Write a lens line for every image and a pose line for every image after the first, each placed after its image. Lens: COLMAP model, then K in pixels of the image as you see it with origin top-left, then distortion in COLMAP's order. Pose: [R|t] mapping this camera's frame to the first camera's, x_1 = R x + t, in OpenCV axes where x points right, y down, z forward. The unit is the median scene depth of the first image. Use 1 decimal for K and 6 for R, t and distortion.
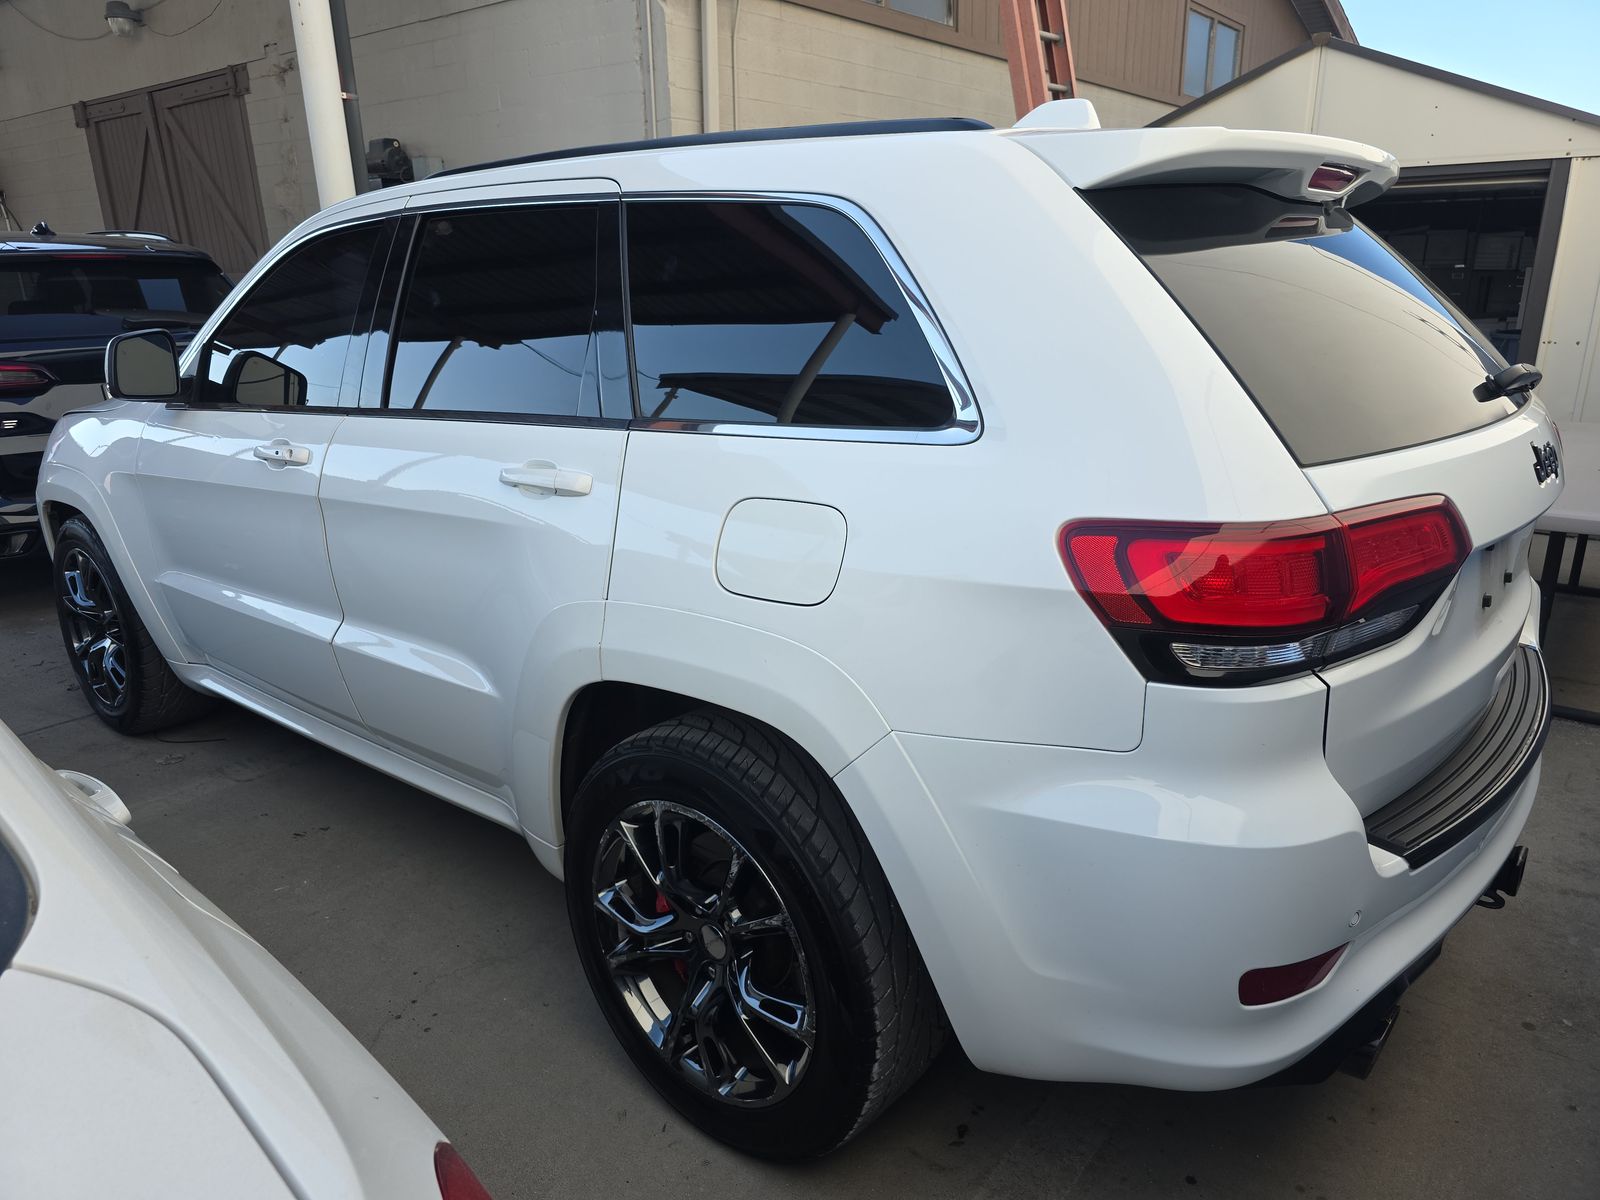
lens RADIAL K [[1053.4, 0, 800.5], [0, 1053.4, 620.1], [0, 0, 1]] dist [0.042251, -0.030744]
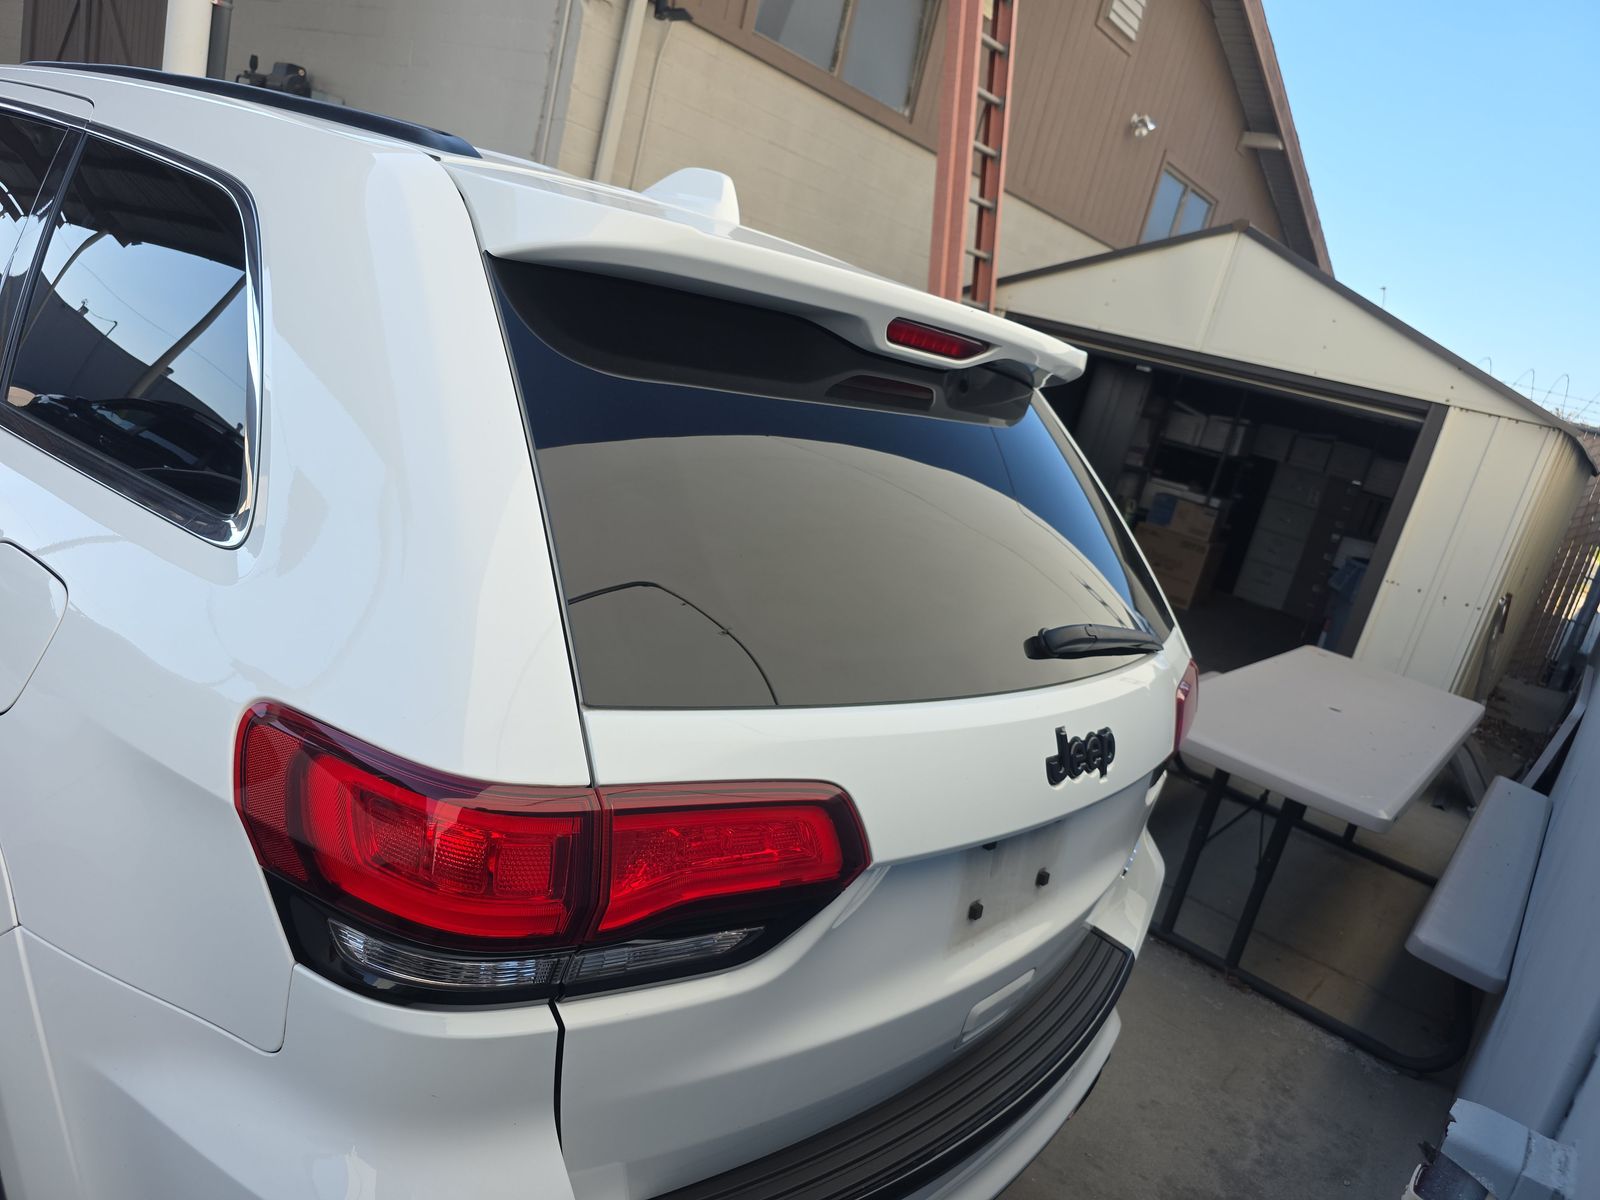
lens RADIAL K [[1054.4, 0, 808.5], [0, 1054.4, 599.6], [0, 0, 1]] dist [0.037221, -0.034237]
pose [[0.968181, 0.244834, 0.051797, 0.145159], [-0.241149, 0.968076, -0.068380, -0.052188], [-0.066885, 0.053713, 0.996314, 0.077455]]
